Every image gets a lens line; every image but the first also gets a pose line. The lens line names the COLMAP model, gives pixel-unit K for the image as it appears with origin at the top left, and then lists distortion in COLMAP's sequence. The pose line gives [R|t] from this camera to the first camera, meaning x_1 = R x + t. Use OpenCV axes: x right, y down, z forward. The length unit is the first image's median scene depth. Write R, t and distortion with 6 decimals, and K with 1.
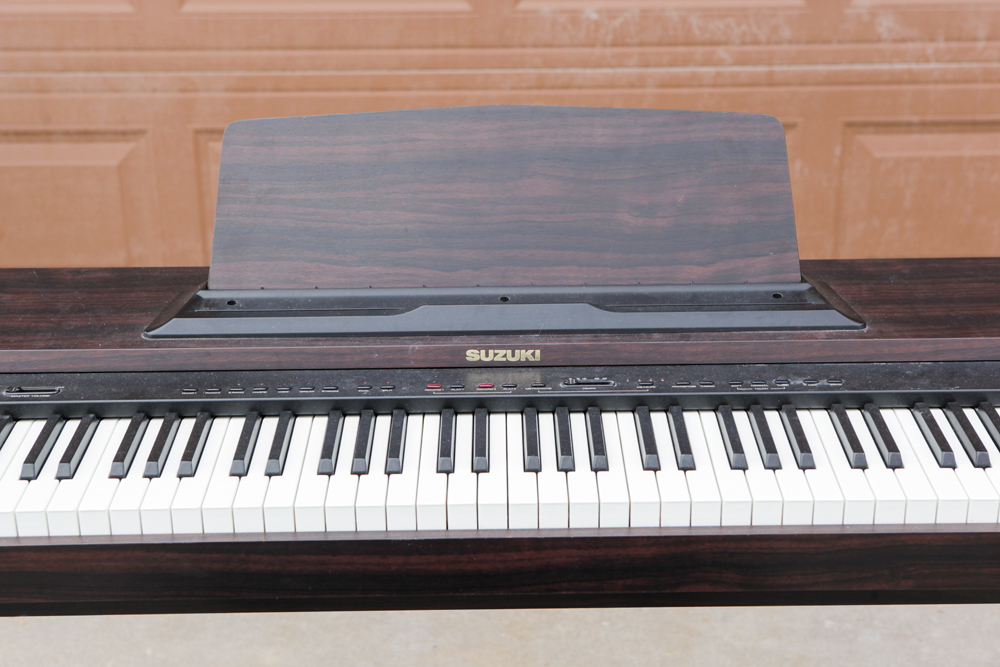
lens RADIAL K [[1579.3, 0, 501.5], [0, 1579.3, 316.3], [0, 0, 1]] dist [0.077852, 0.000000]
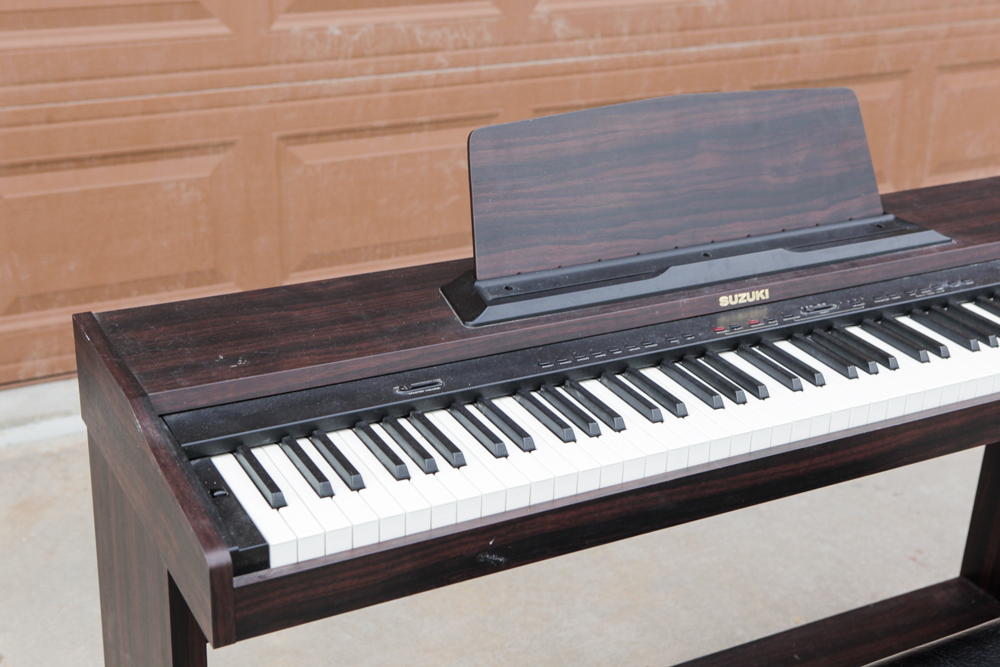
lens RADIAL K [[1436.8, 0, 476.0], [0, 1436.8, 321.5], [0, 0, 1]] dist [0.026810, 0.000000]
pose [[0.890456, -0.144338, 0.431572, -0.628658], [0.139877, 0.989267, 0.042251, -0.031199], [-0.433039, 0.022745, 0.901088, 0.085481]]
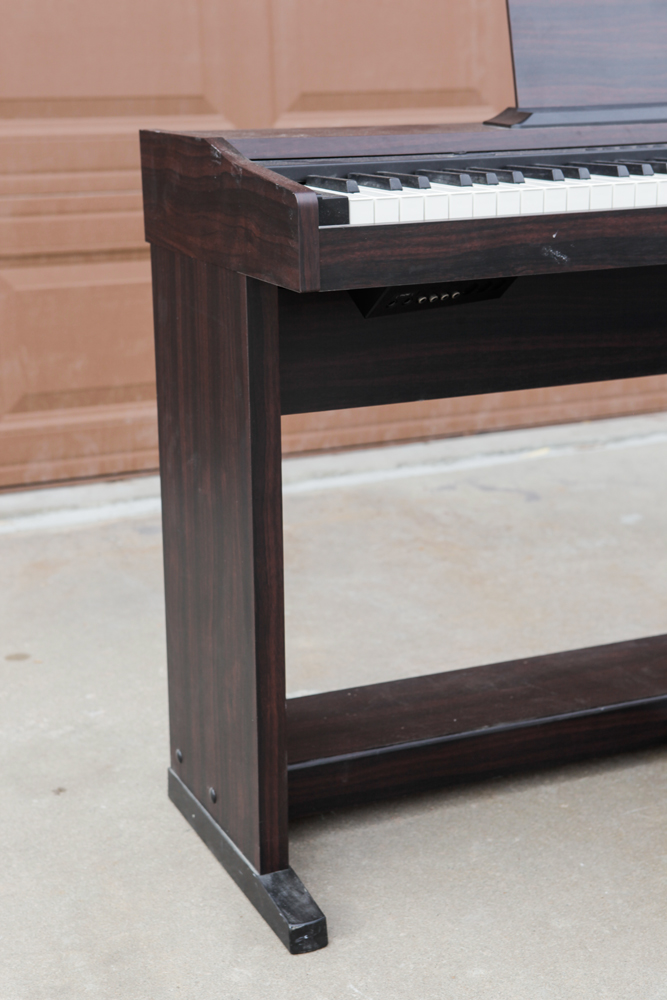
lens RADIAL K [[1606.1, 0, 292.8], [0, 1606.1, 498.8], [0, 0, 1]] dist [0.067168, 0.000000]
pose [[0.926390, -0.107636, 0.360856, -0.792432], [0.160431, 0.979773, -0.119611, 0.374455], [-0.340682, 0.168699, 0.924920, 0.016879]]
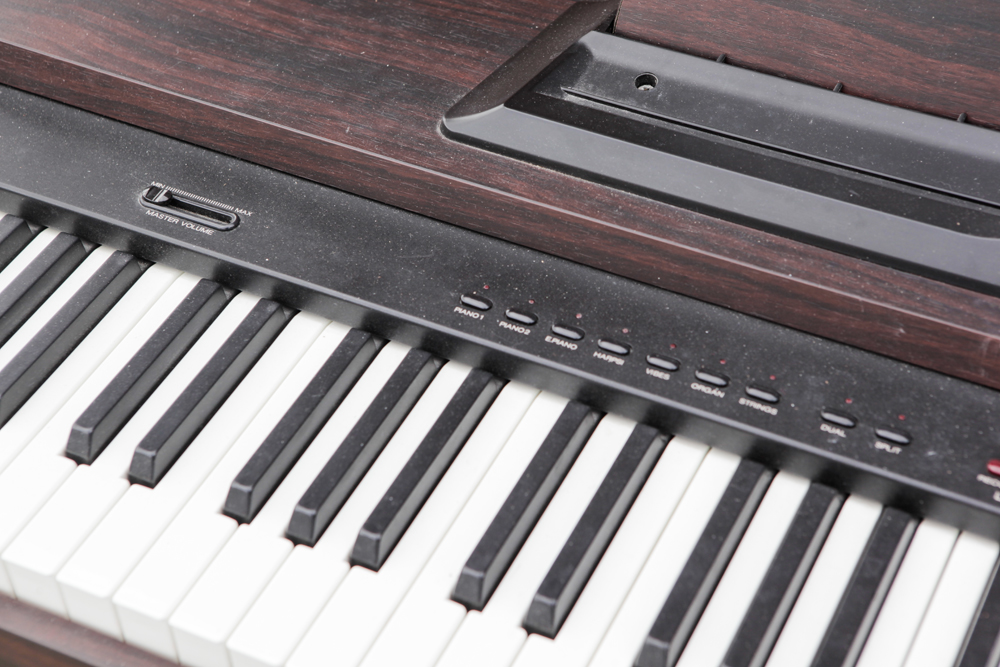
lens RADIAL K [[1892.2, 0, 543.3], [0, 1892.2, 322.7], [0, 0, 1]] dist [0.237420, 0.000000]
pose [[0.888848, 0.297992, -0.348065, 0.010943], [-0.142971, 0.902079, 0.407202, -0.159566], [0.435325, -0.312177, 0.844416, 0.505327]]
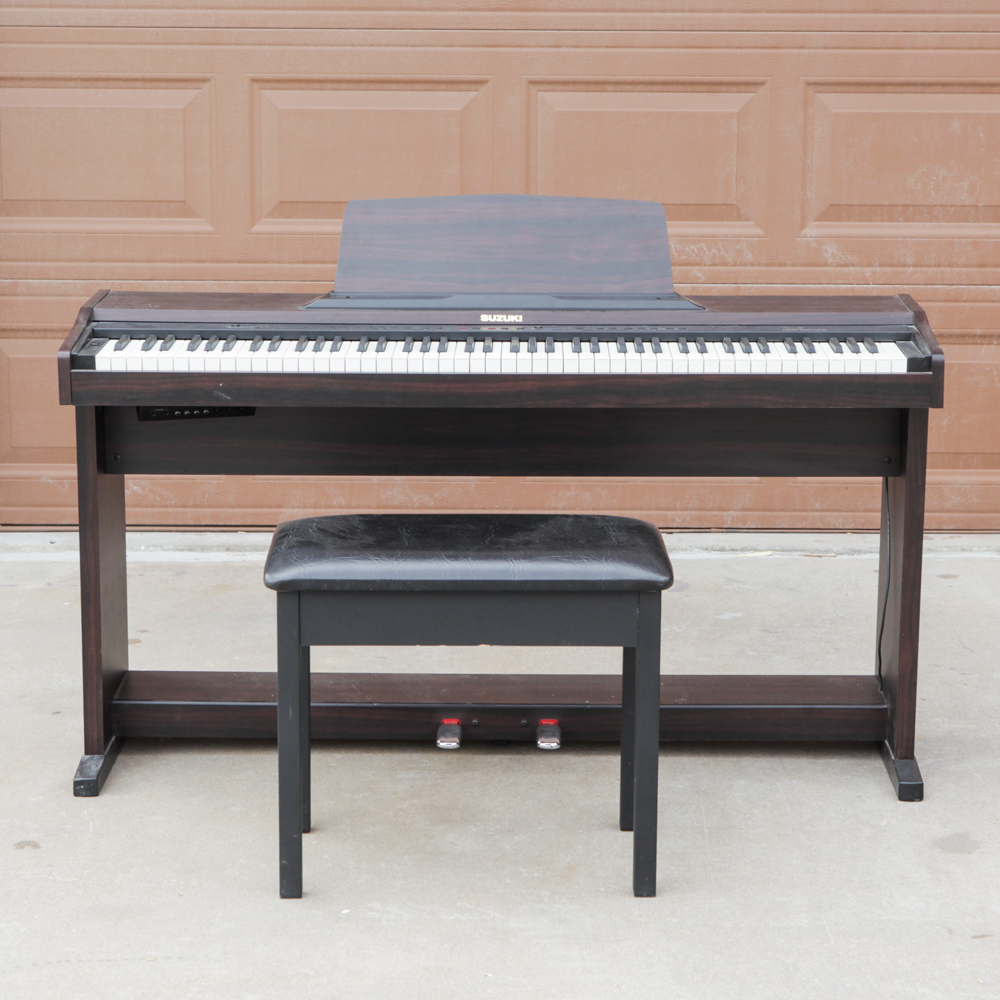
lens RADIAL K [[2548.9, 0, 502.2], [0, 2548.9, 495.3], [0, 0, 1]] dist [0.022008, 0.000000]
pose [[0.999750, 0.016512, -0.015051, 0.046293], [-0.019100, 0.981159, -0.192257, 0.738389], [0.011593, 0.192497, 0.981229, -1.711206]]
